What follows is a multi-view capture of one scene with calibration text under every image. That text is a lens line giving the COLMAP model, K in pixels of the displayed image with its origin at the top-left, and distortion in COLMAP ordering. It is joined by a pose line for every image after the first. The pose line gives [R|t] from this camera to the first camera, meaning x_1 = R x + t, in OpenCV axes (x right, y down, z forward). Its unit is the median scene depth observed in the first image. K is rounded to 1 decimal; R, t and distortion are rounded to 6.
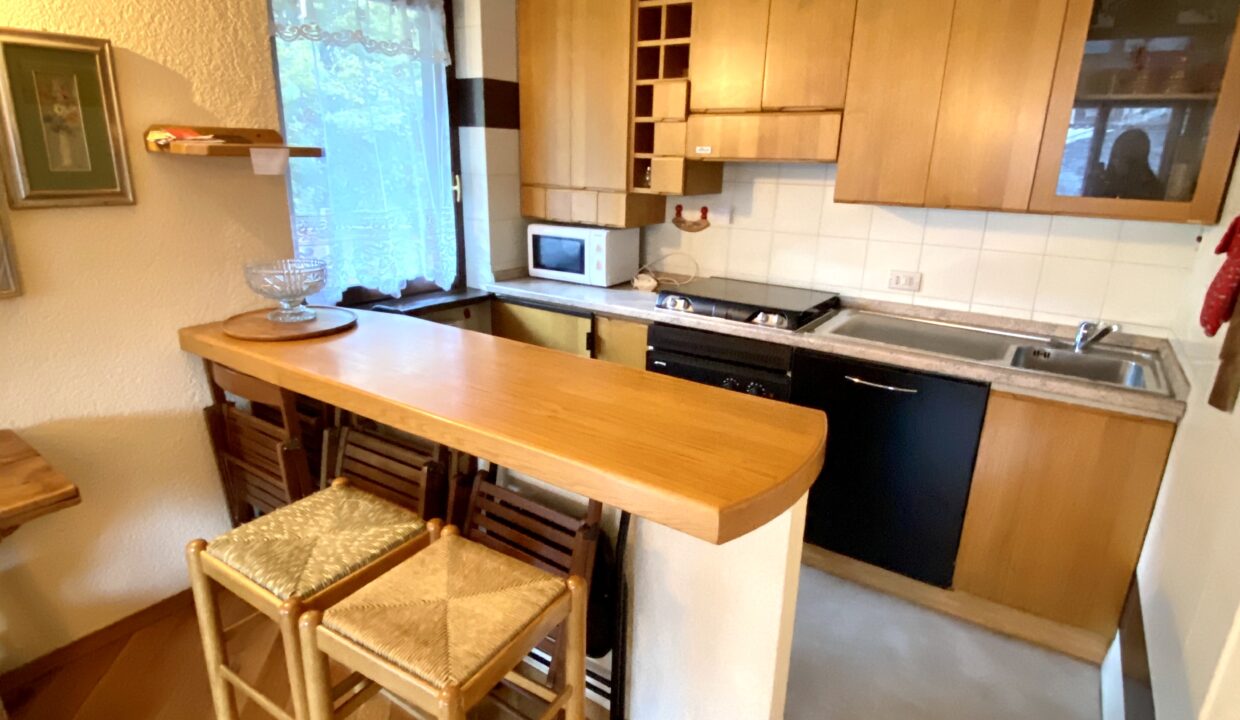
lens RADIAL K [[667.7, 0, 621.8], [0, 667.7, 357.1], [0, 0, 1]] dist [0.076284, -0.077729]
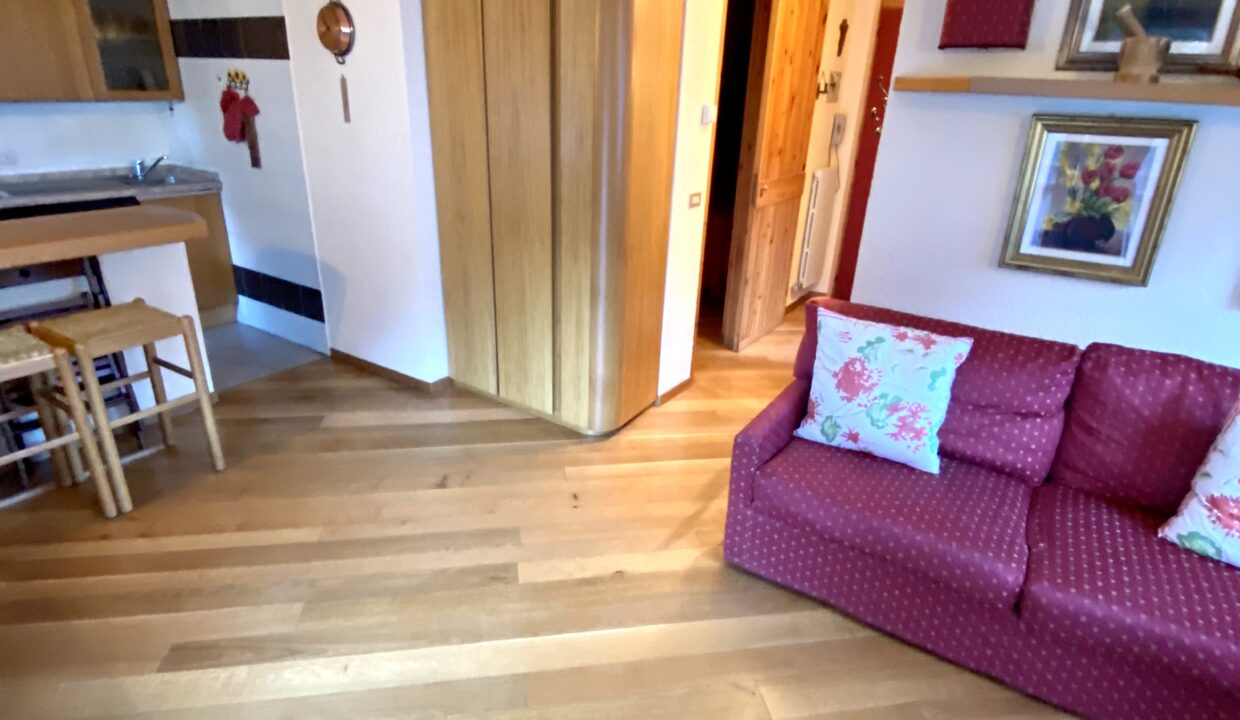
lens RADIAL K [[654.8, 0, 622.7], [0, 654.8, 357.8], [0, 0, 1]] dist [0.068229, -0.066493]
pose [[-0.001129, -0.402905, 0.915241, -0.965052], [0.252130, 0.885559, 0.390149, 0.038792], [-0.967693, 0.231200, 0.100584, -0.268016]]
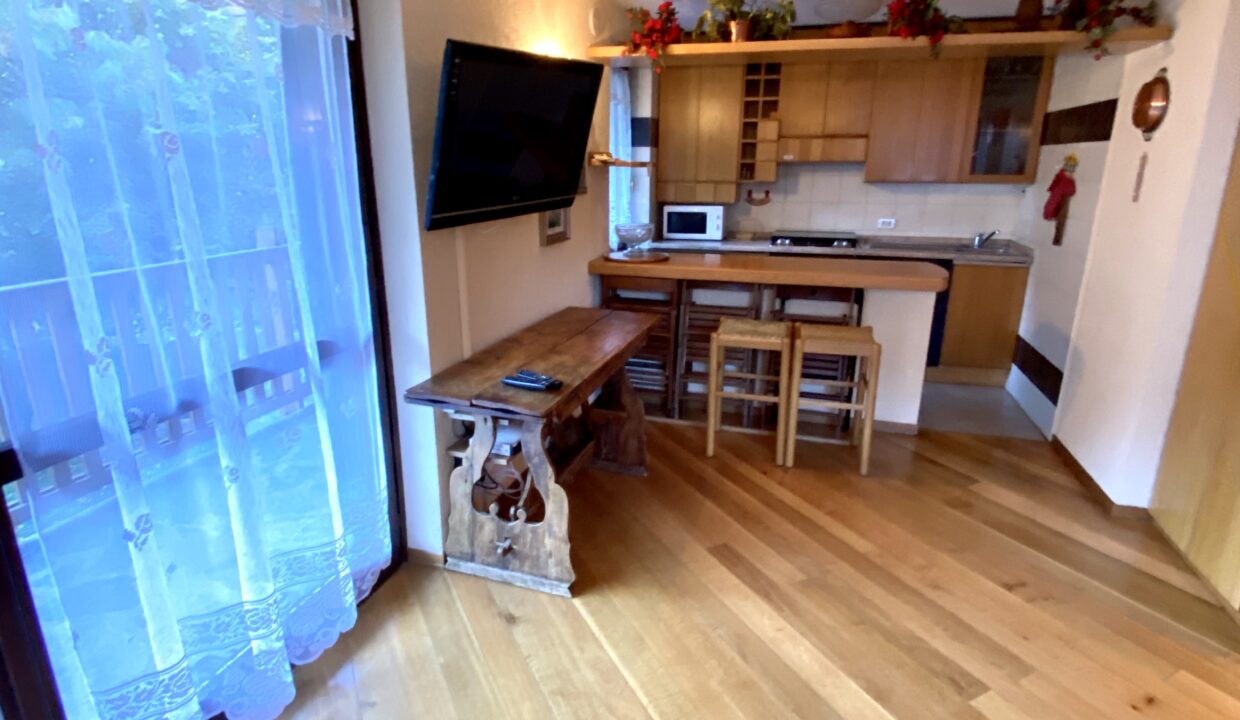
lens RADIAL K [[672.4, 0, 626.7], [0, 672.4, 360.7], [0, 0, 1]] dist [0.040039, -0.048343]
pose [[0.952515, -0.107331, 0.284947, -0.841590], [0.108173, 0.994049, 0.012829, 0.163054], [-0.284629, 0.018604, 0.958457, -0.595635]]
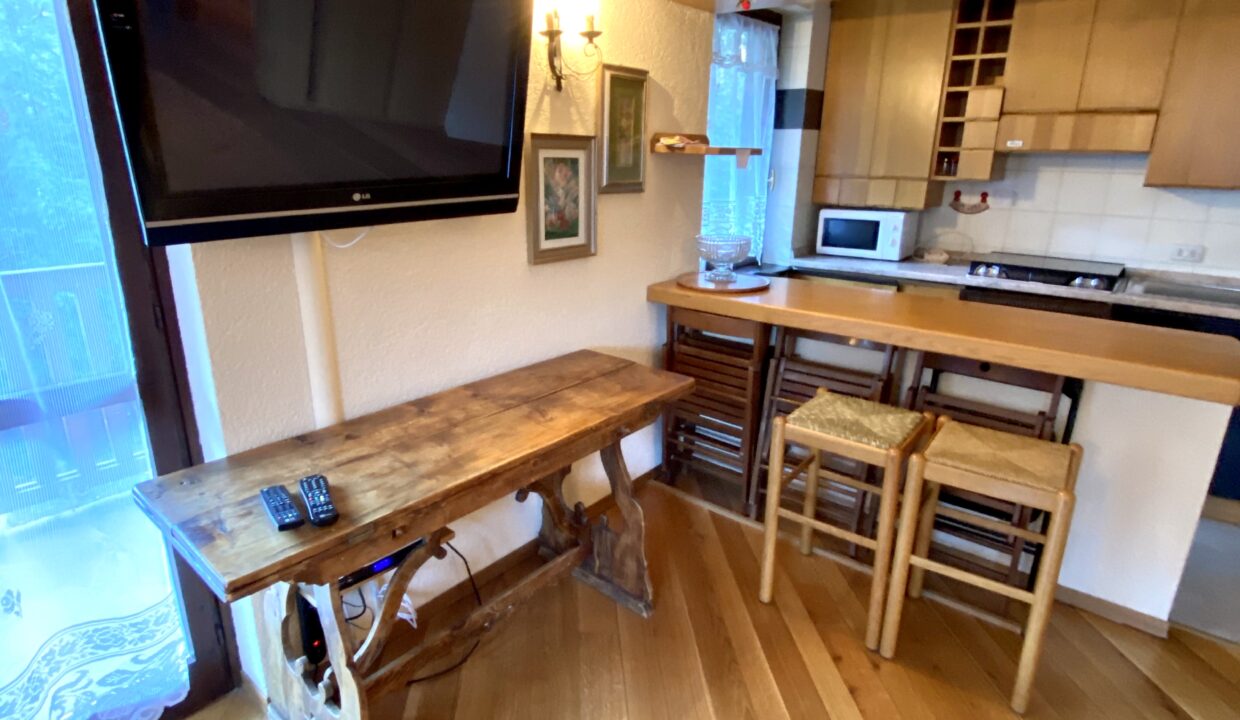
lens RADIAL K [[675.6, 0, 617.6], [0, 675.6, 353.4], [0, 0, 1]] dist [0.029477, -0.037784]
pose [[0.995855, 0.011386, -0.090239, -0.450101], [-0.011789, 0.999923, -0.003937, 0.075912], [0.090187, 0.004984, 0.995912, -0.257592]]
